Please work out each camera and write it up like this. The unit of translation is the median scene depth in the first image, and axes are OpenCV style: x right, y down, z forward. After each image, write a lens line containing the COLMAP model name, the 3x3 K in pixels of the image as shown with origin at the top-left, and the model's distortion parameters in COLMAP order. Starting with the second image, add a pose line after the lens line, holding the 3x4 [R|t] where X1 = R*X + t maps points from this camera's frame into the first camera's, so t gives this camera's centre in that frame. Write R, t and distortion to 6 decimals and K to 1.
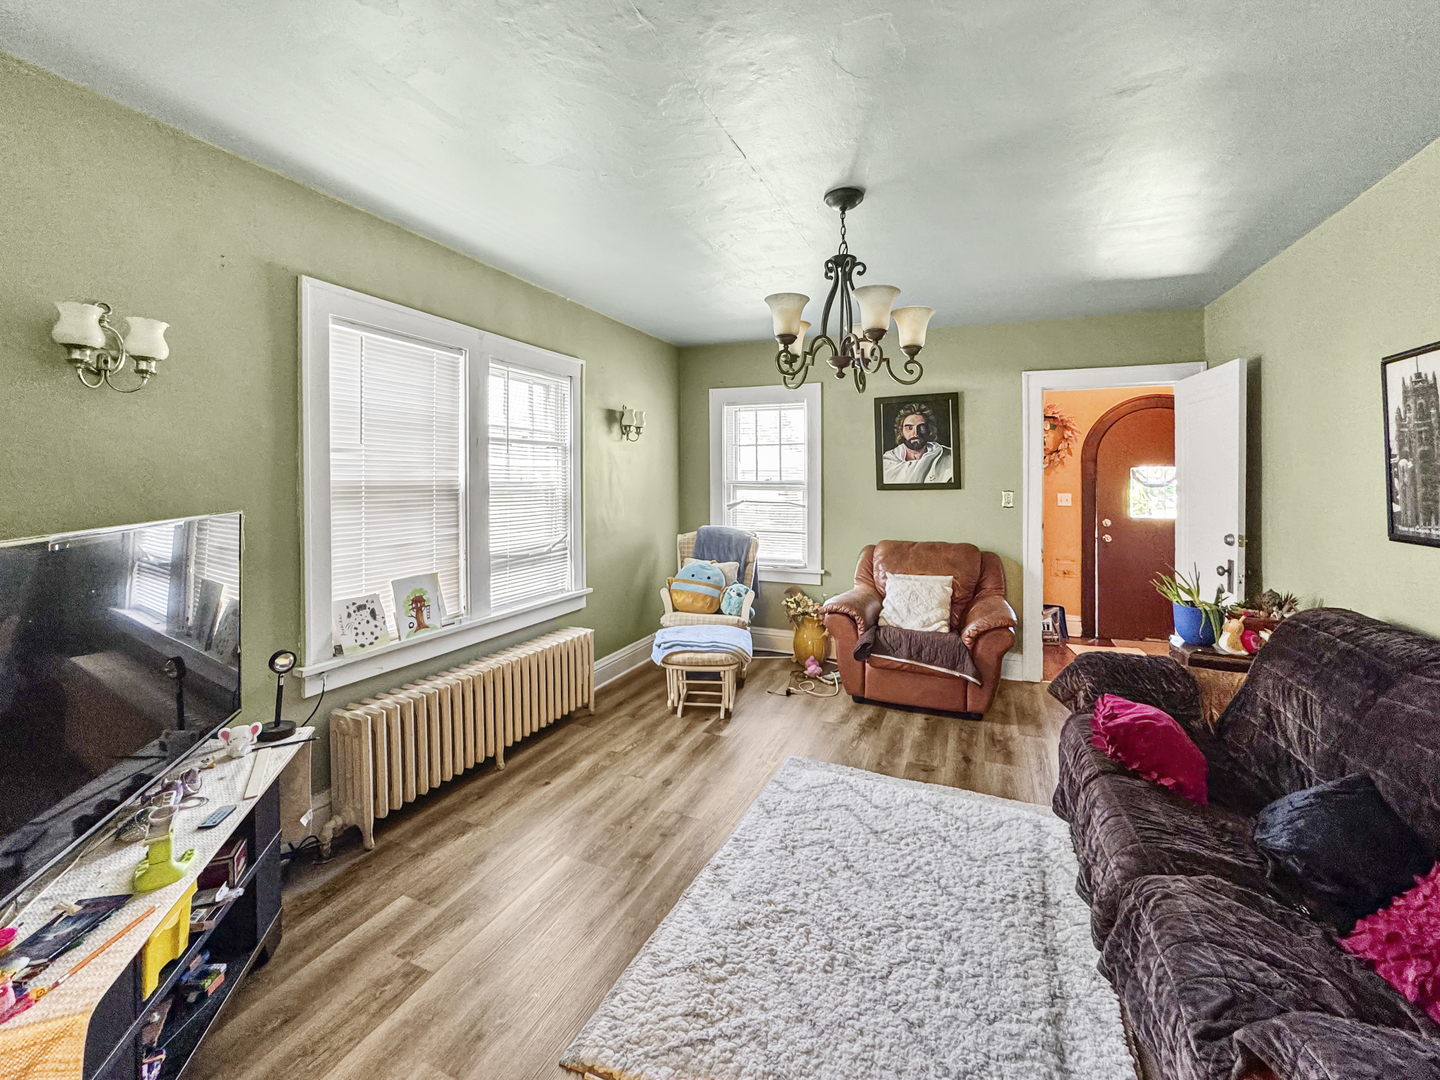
lens RADIAL K [[600.3, 0, 708.6], [0, 600.3, 485.2], [0, 0, 1]] dist [-0.020001, 0.000502]
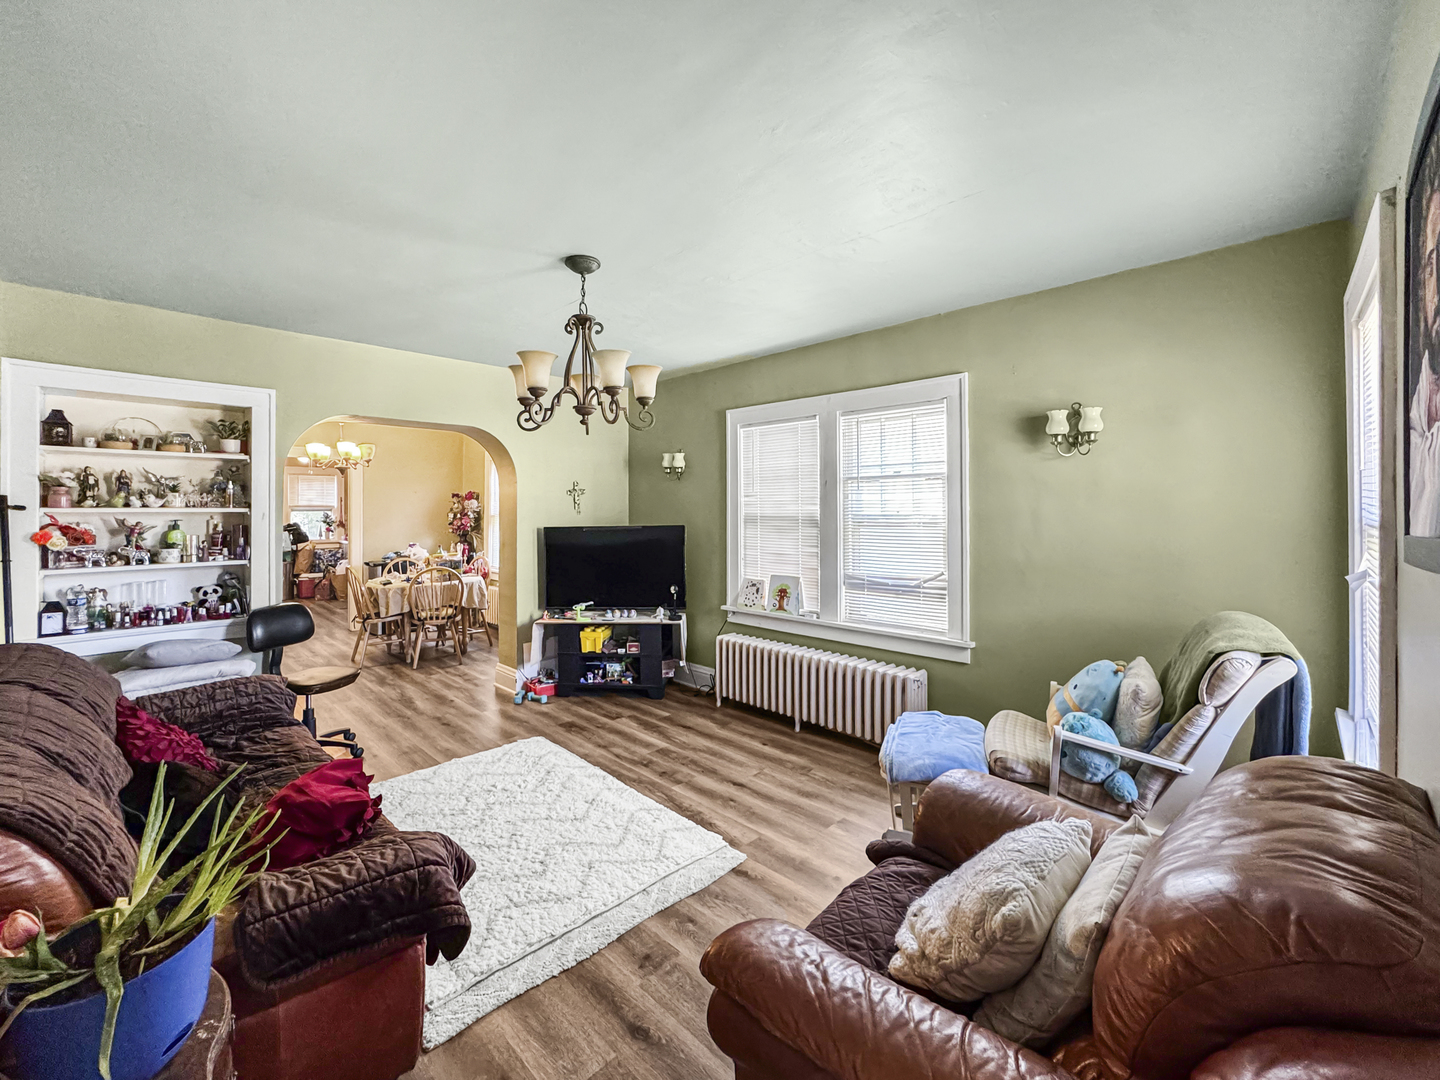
lens RADIAL K [[600.3, 0, 726.4], [0, 600.3, 512.4], [0, 0, 1]] dist [-0.020001, 0.000502]
pose [[-0.347746, 0.001410, -0.937588, 0.871157], [-0.004307, 0.999986, 0.003101, -0.011817], [0.937579, 0.005117, -0.347735, 1.207861]]
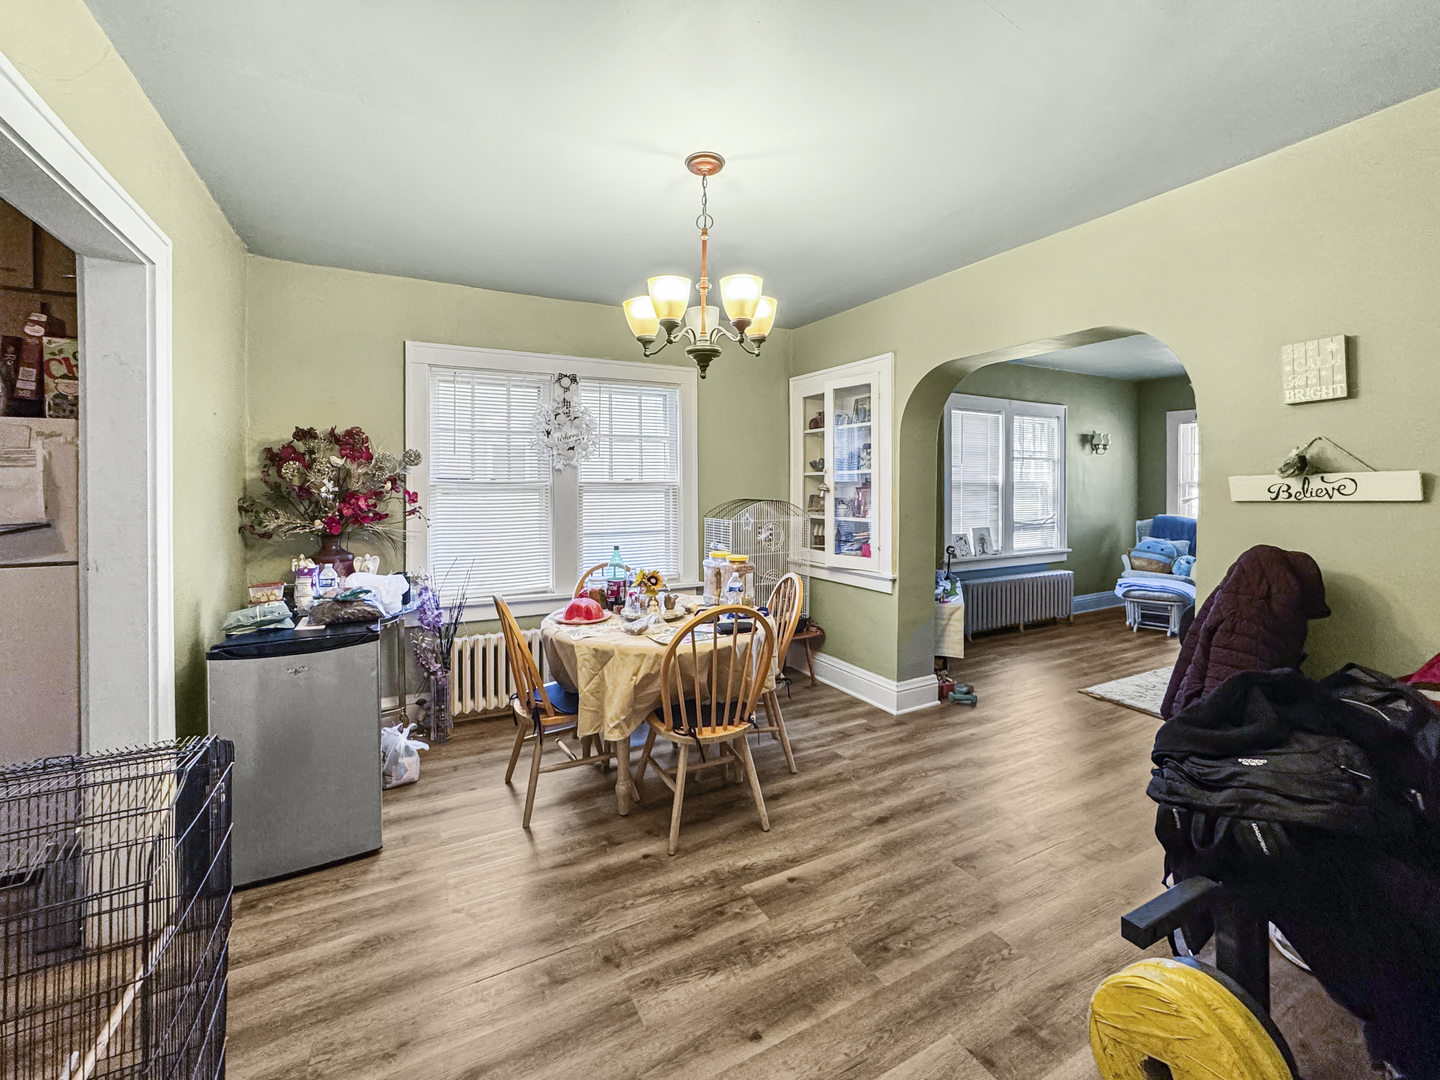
lens RADIAL K [[600.3, 0, 725.6], [0, 600.3, 494.6], [0, 0, 1]] dist [-0.020001, 0.000502]
pose [[0.787188, 0.006530, -0.616678, 0.071221], [-0.003058, 0.999973, 0.006686, 0.025597], [0.616705, -0.003377, 0.787187, -0.992025]]
